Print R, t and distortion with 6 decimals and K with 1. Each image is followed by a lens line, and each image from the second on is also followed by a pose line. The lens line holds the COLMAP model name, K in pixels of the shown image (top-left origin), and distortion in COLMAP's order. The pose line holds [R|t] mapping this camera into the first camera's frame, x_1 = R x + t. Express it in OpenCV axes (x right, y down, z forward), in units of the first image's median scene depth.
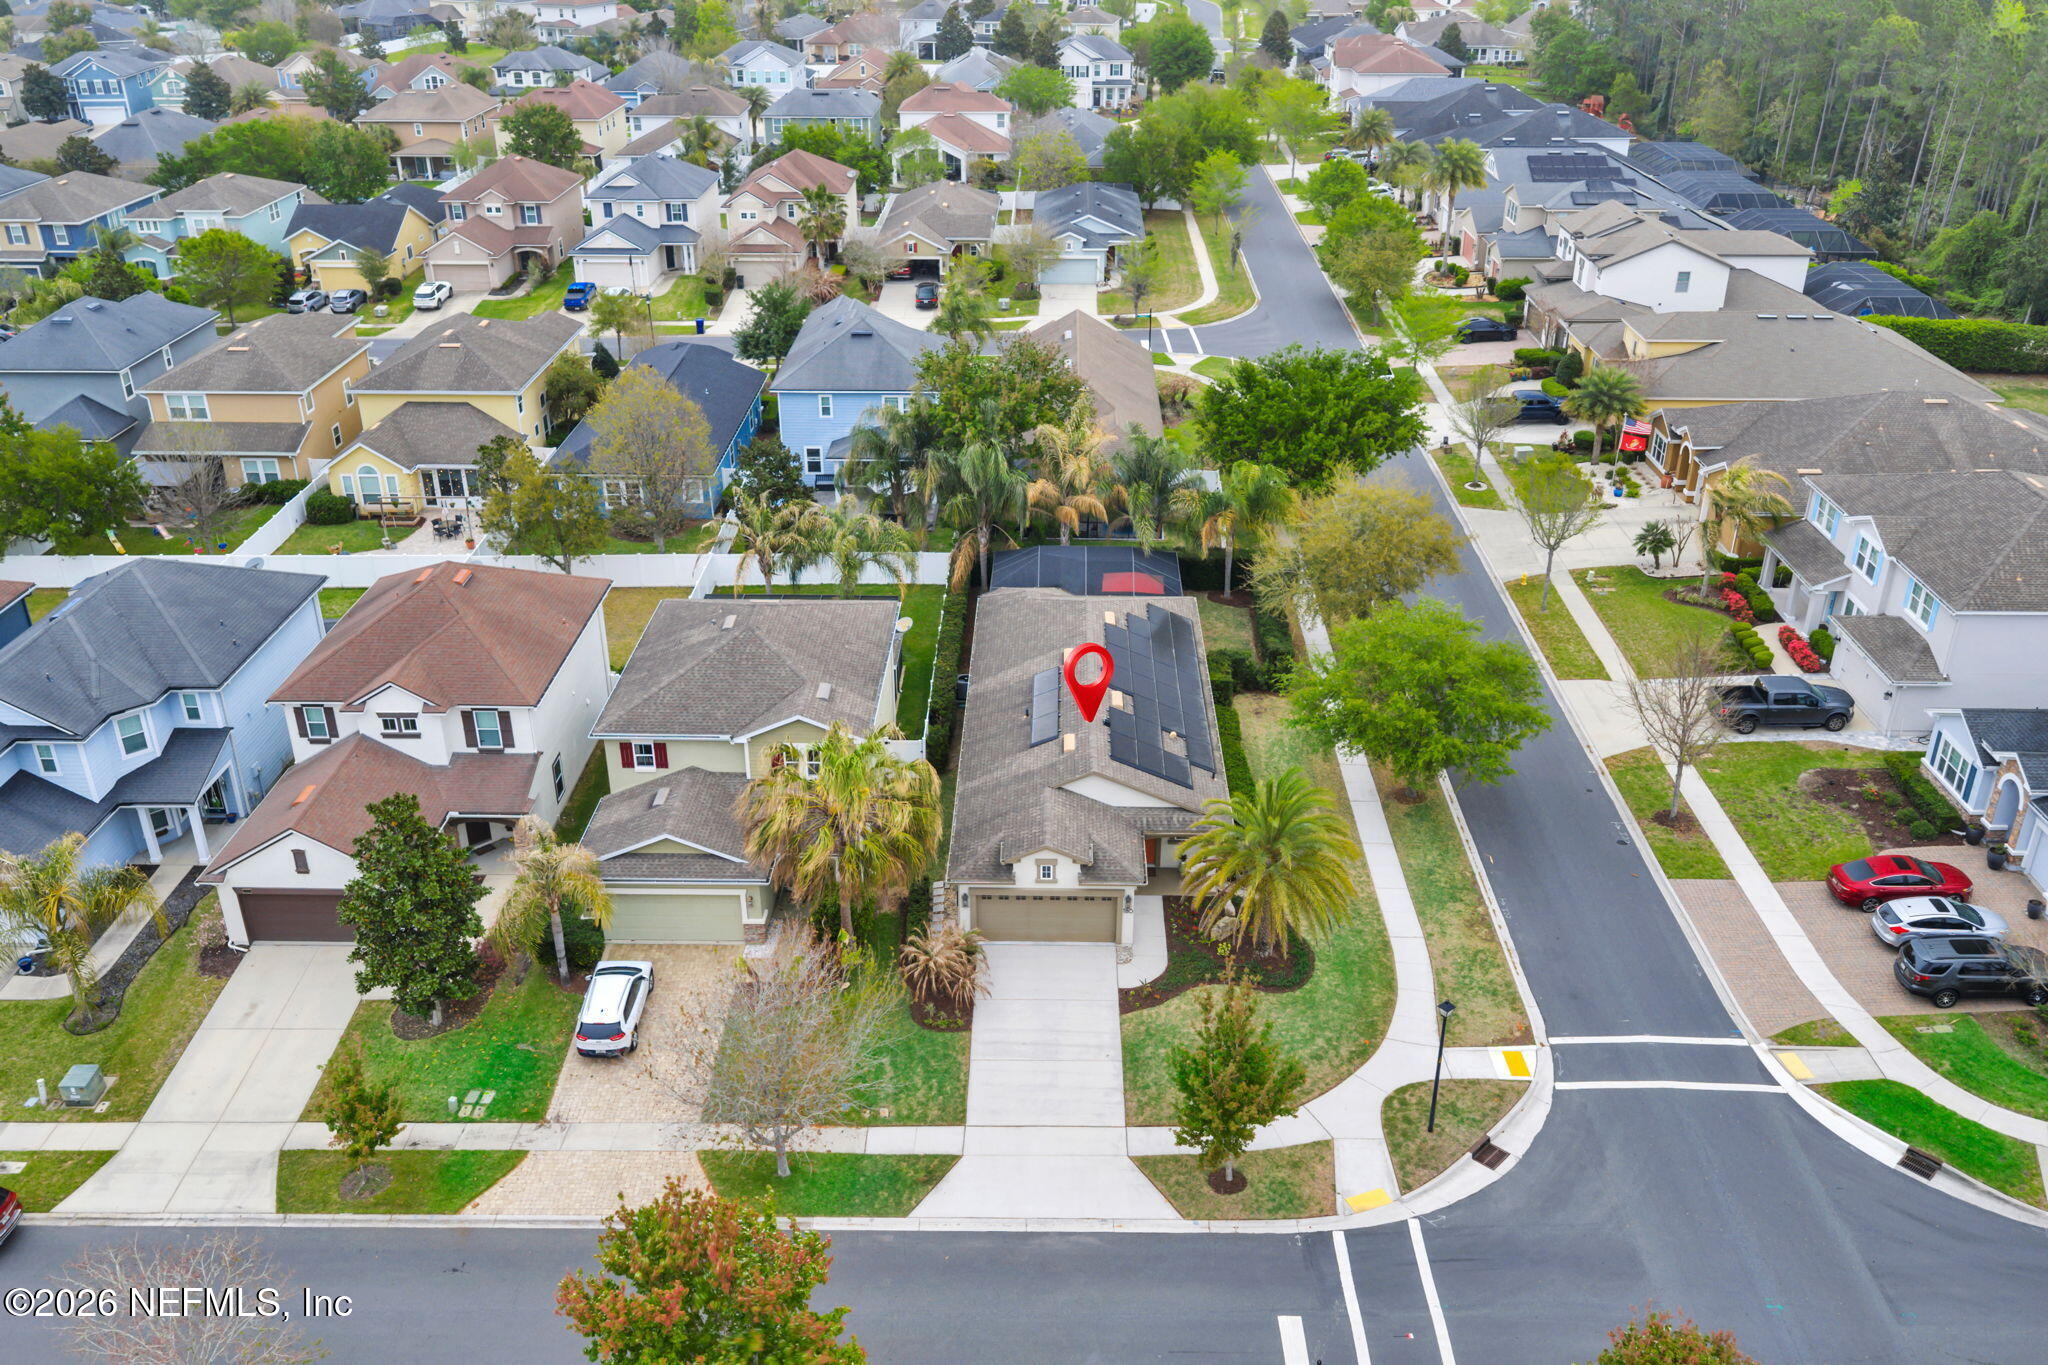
lens RADIAL K [[1696.4, 0, 1024.0], [0, 1696.4, 682.5], [0, 0, 1]] dist [0.044677, -0.089627]
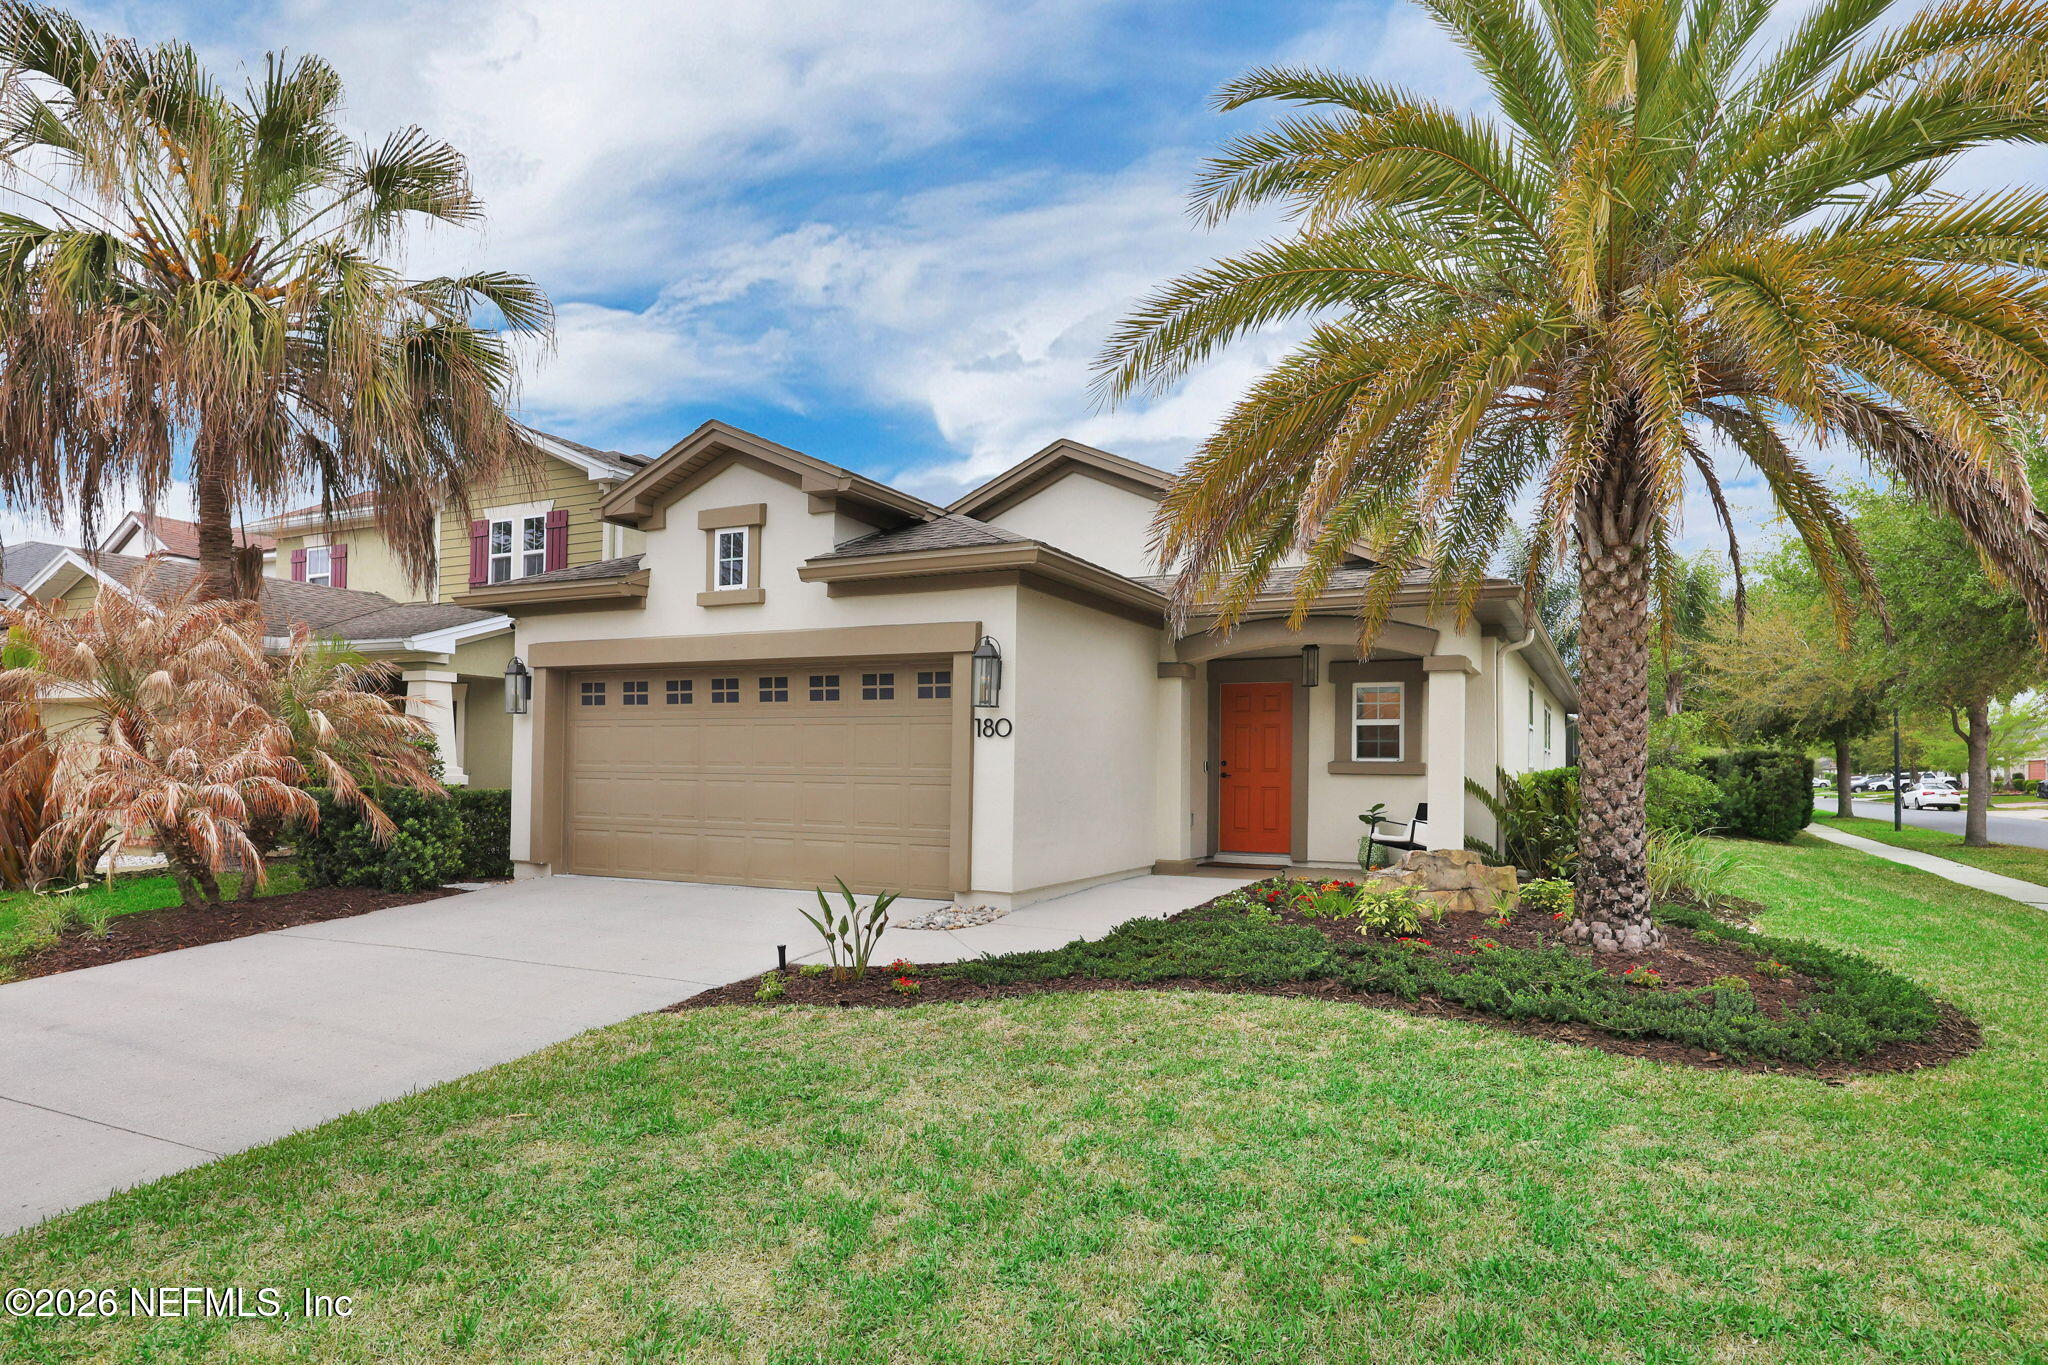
lens RADIAL K [[1146.4, 0, 1075.7], [0, 1146.4, 760.5], [0, 0, 1]] dist [0.005630, 0.000606]
pose [[0.909484, 0.006736, -0.415684, 0.147548], [-0.198976, 0.884966, -0.421003, 0.216858], [0.365030, 0.465607, 0.806203, 0.926706]]
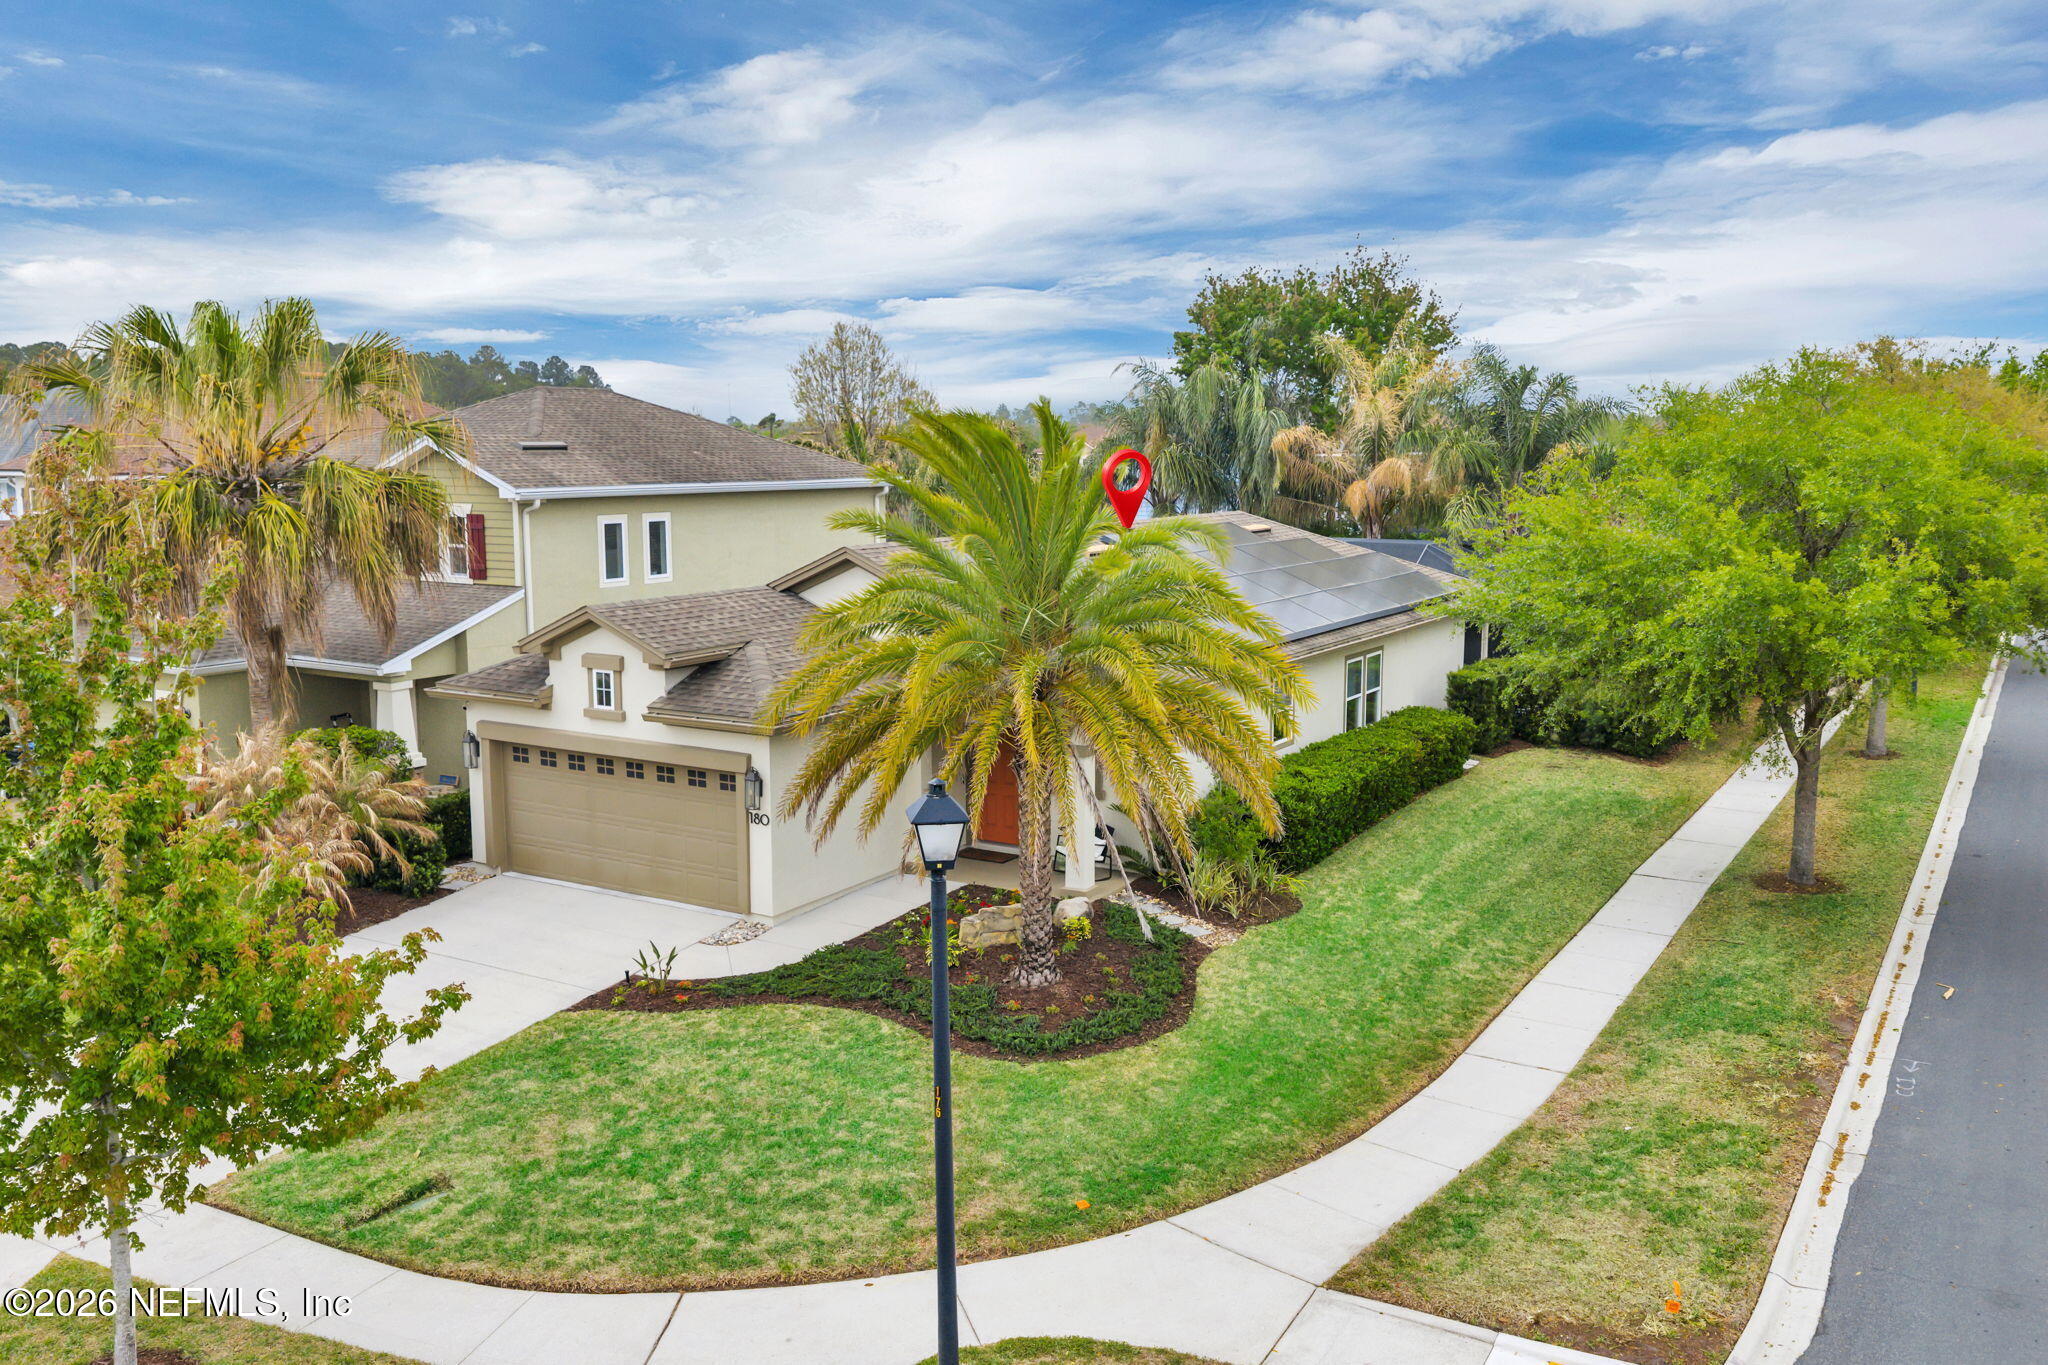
lens RADIAL K [[1696.4, 0, 1024.0], [0, 1696.4, 682.5], [0, 0, 1]] dist [0.044677, -0.089627]
pose [[0.863993, 0.072211, -0.498298, 0.329631], [-0.227287, 0.939026, -0.258012, 0.204668], [0.449284, 0.336177, 0.827725, 0.727252]]
